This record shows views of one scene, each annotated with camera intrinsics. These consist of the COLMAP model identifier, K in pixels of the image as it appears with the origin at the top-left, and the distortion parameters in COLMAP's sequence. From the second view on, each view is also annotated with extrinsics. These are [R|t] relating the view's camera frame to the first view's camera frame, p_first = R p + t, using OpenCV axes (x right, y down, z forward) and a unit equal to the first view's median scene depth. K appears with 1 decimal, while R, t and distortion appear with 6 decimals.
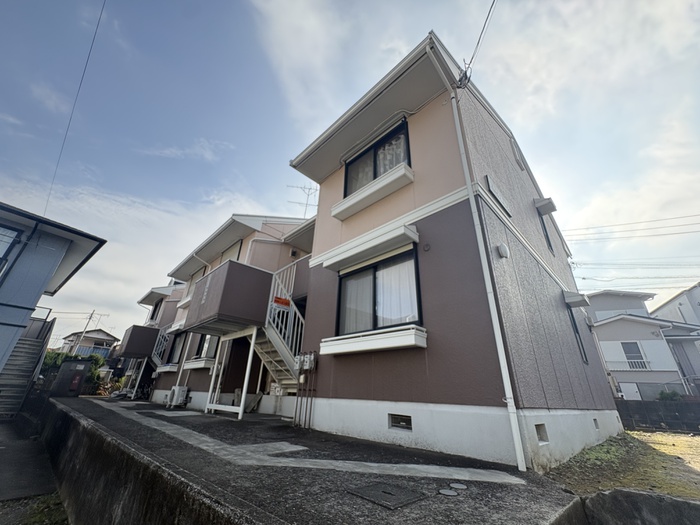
lens RADIAL K [[277.9, 0, 350.0], [0, 277.9, 262.5], [0, 0, 1]] dist [0.000579, -0.000061]
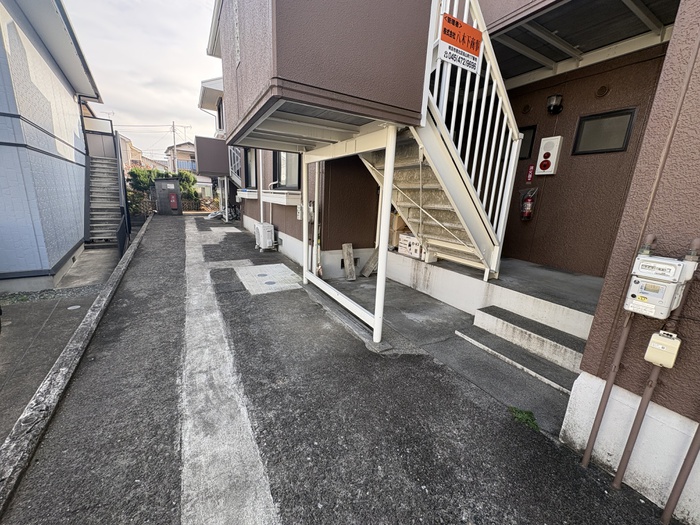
lens RADIAL K [[277.9, 0, 350.0], [0, 277.9, 262.5], [0, 0, 1]] dist [0.000579, -0.000061]
pose [[0.965319, 0.073400, -0.250541, -0.243565], [0.097636, 0.788529, 0.607198, 0.126957], [0.242127, -0.610602, 0.754016, 0.525856]]
